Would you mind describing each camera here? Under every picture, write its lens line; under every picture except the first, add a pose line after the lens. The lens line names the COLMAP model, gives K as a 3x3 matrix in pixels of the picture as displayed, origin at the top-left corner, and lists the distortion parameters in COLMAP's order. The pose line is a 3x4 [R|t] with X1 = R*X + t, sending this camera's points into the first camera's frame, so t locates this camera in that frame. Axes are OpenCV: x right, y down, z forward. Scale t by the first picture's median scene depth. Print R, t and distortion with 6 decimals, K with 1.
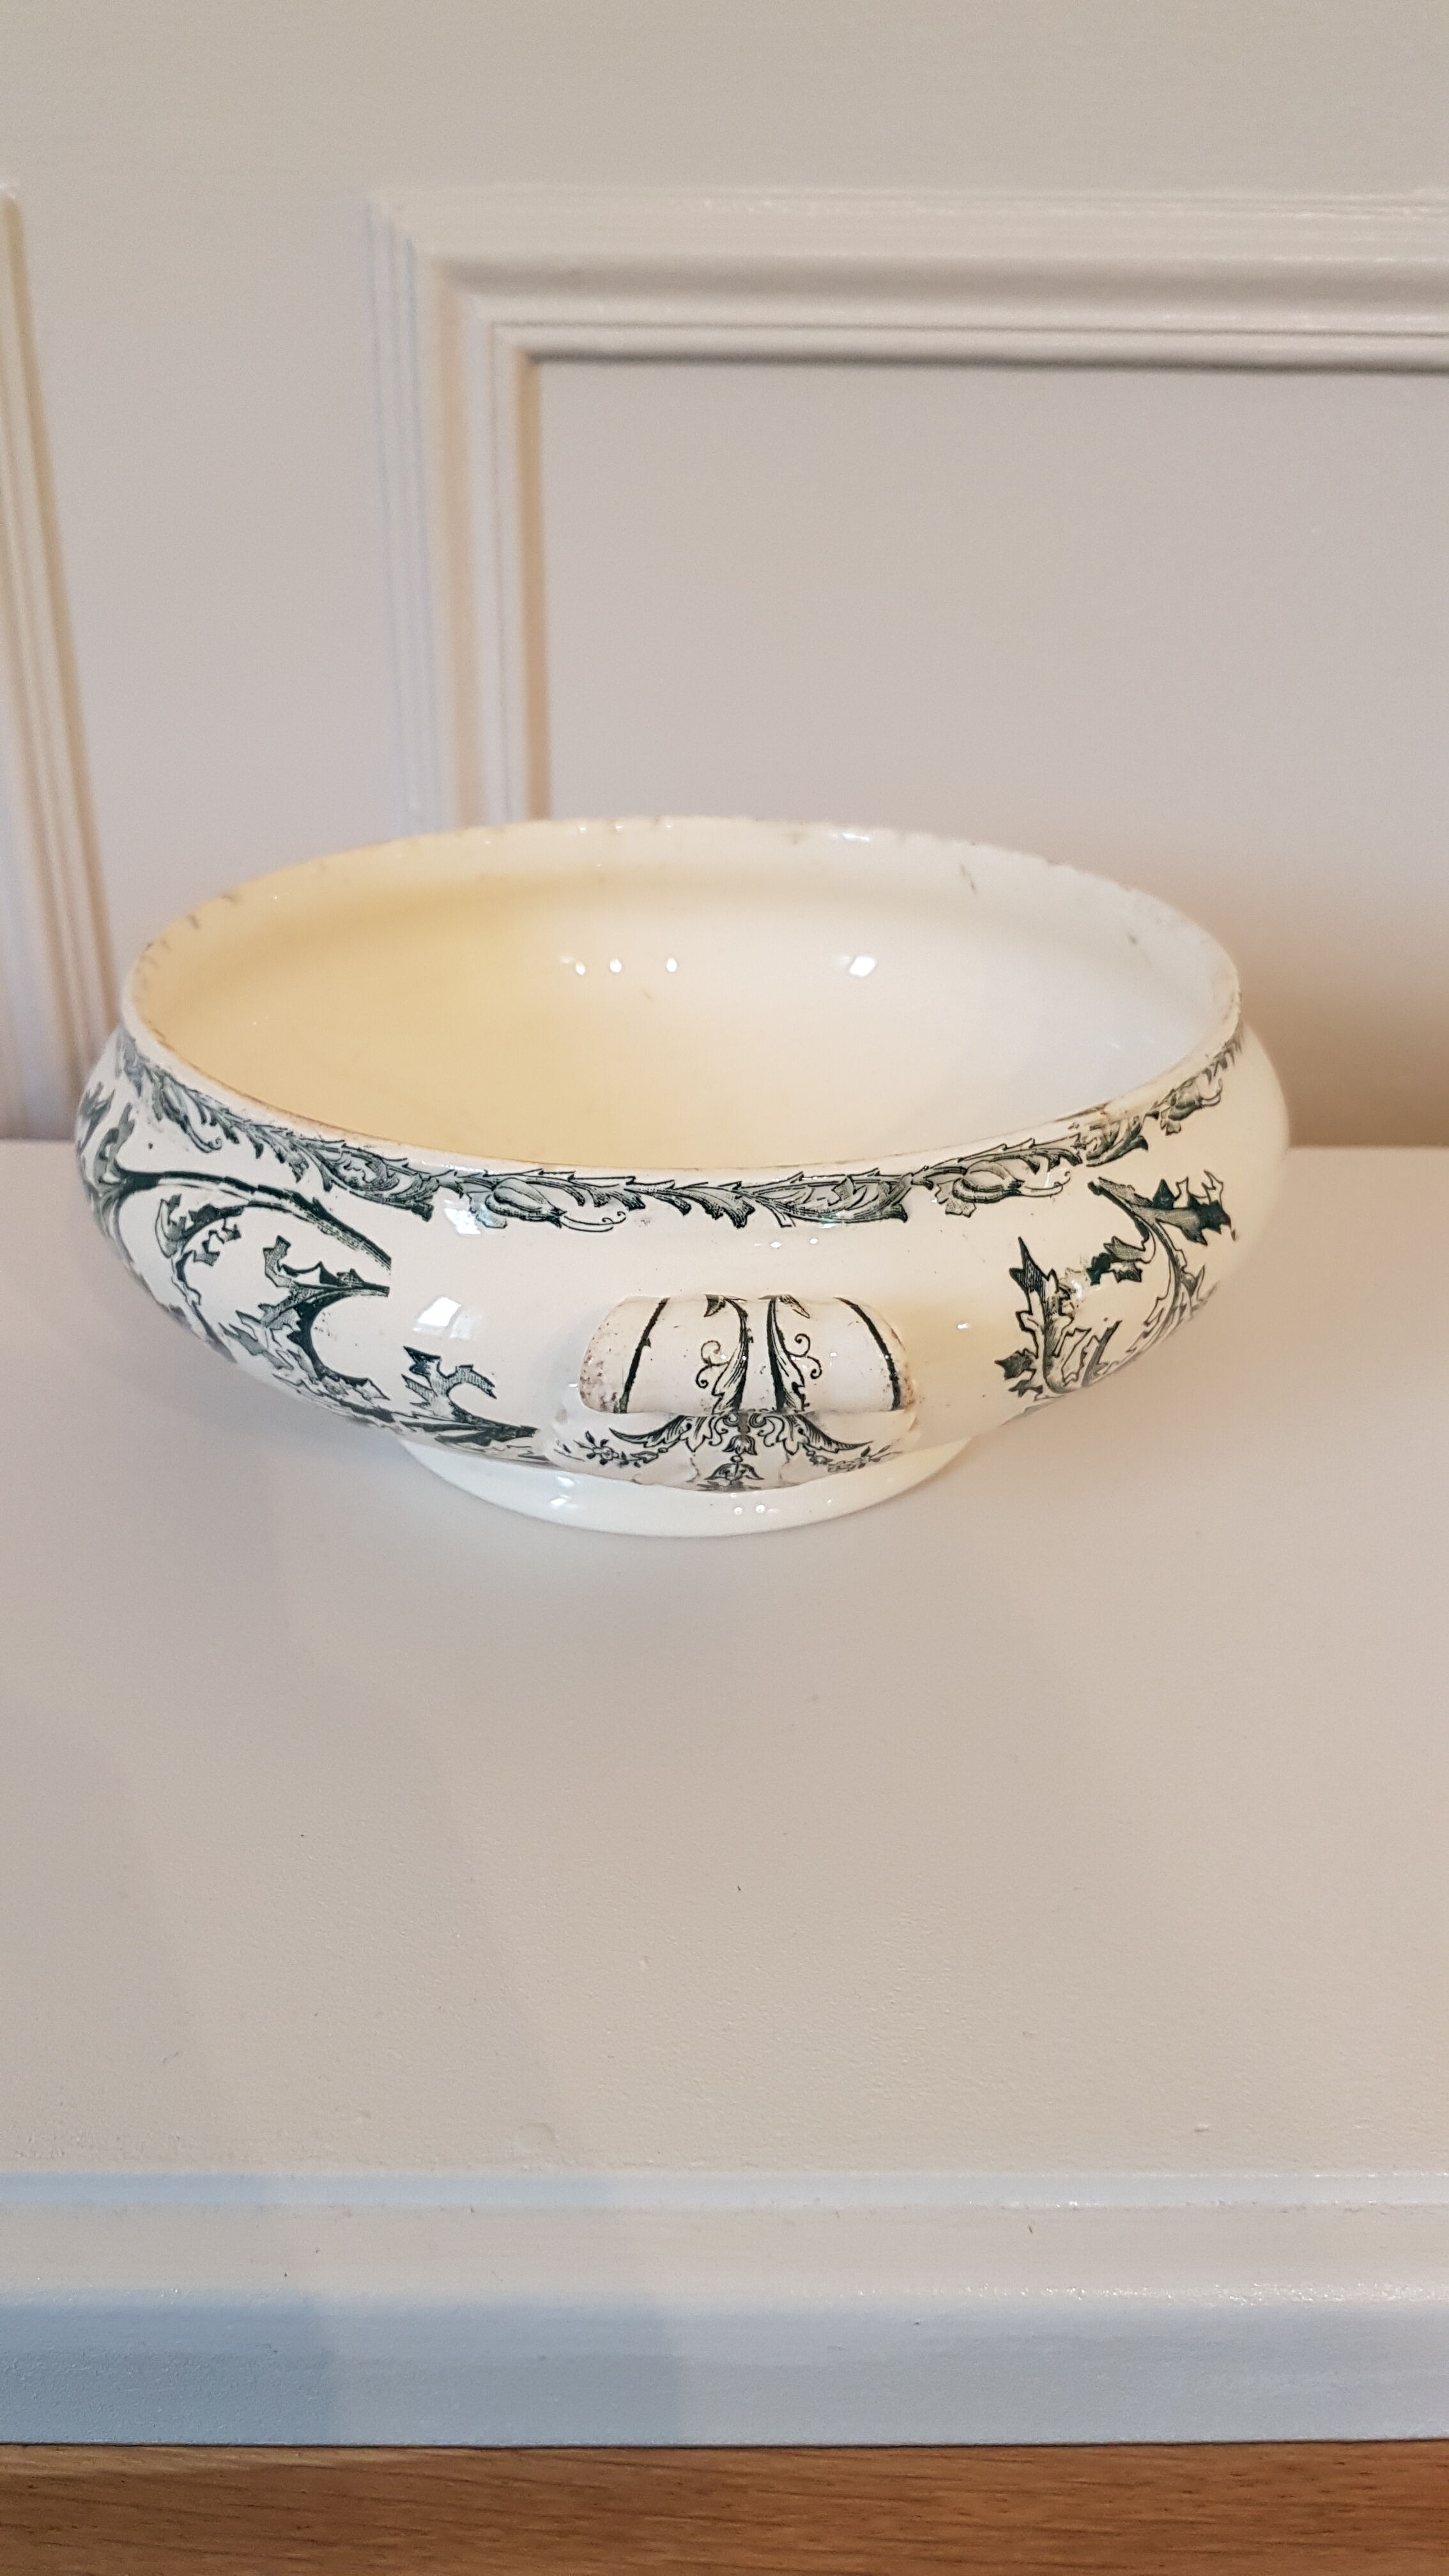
lens RADIAL K [[2191.3, 0, 710.8], [0, 2191.3, 1294.6], [0, 0, 1]] dist [-0.001305, -0.010111]
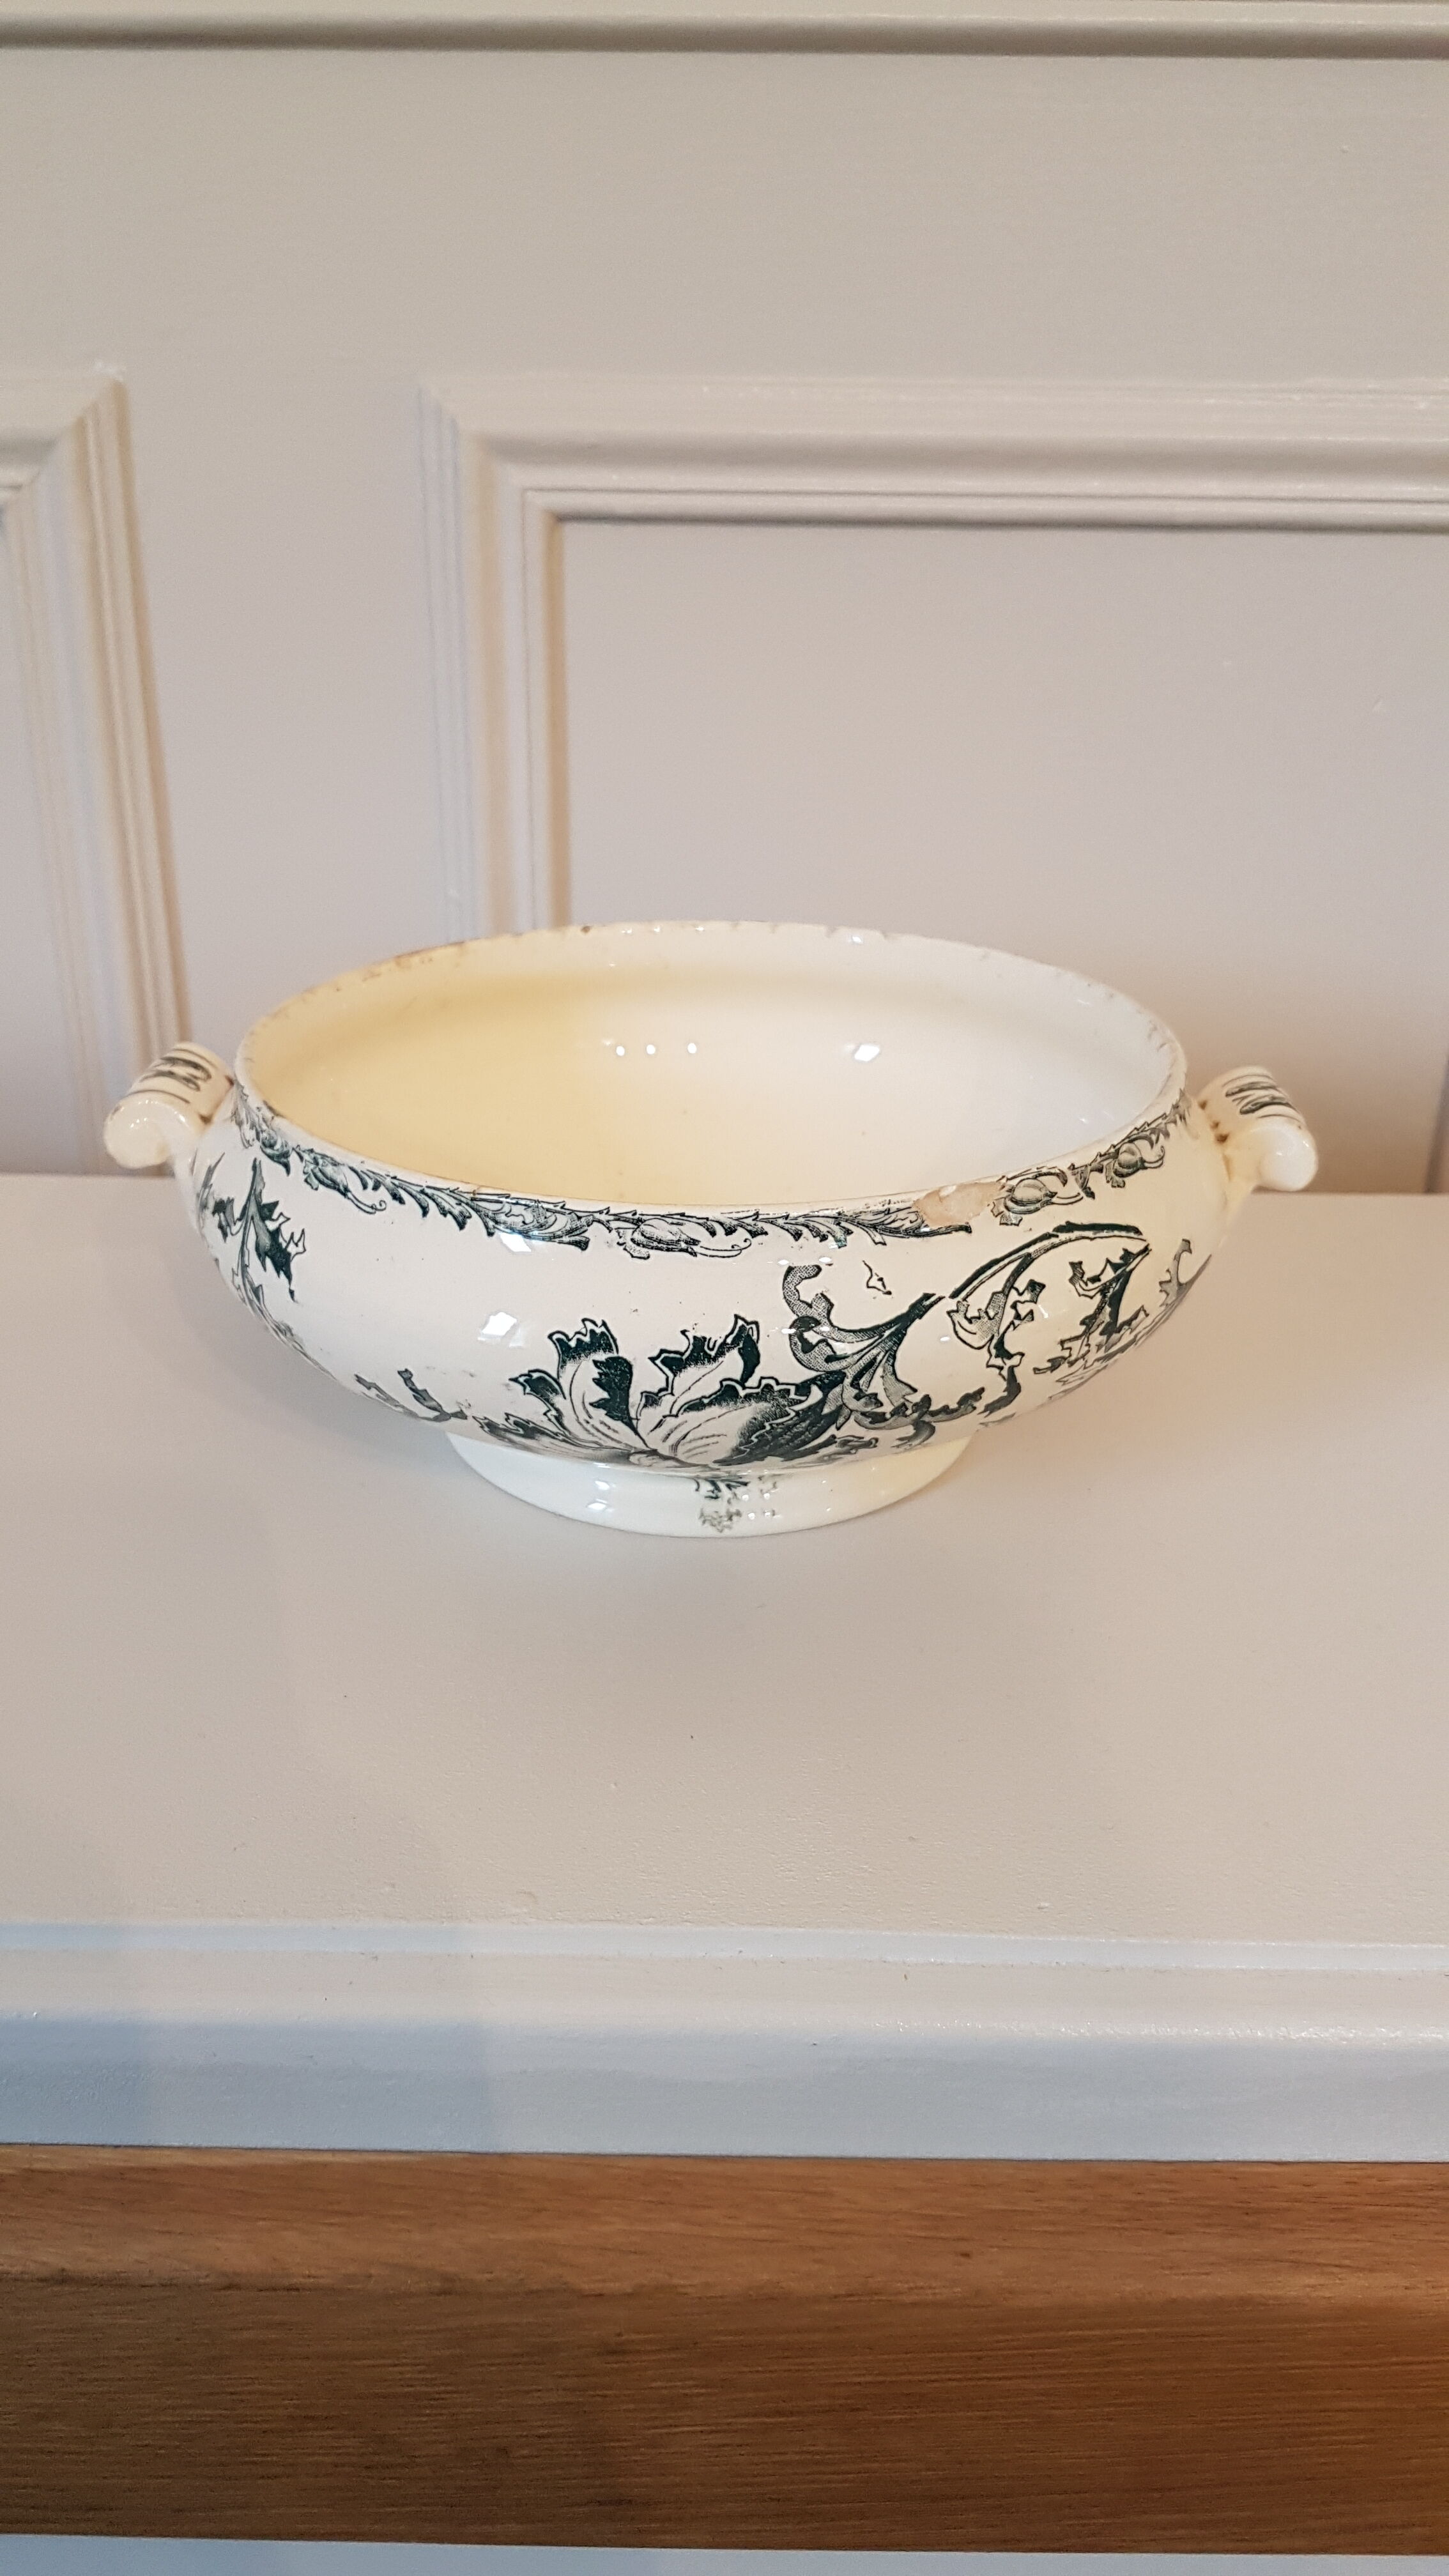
lens RADIAL K [[2130.8, 0, 712.5], [0, 2130.8, 1278.1], [0, 0, 1]] dist [0.186247, -0.386397]
pose [[0.999846, 0.010184, -0.014282, 0.024028], [-0.010928, 0.998532, -0.053044, 0.044607], [0.013721, 0.053192, 0.998490, -0.150460]]
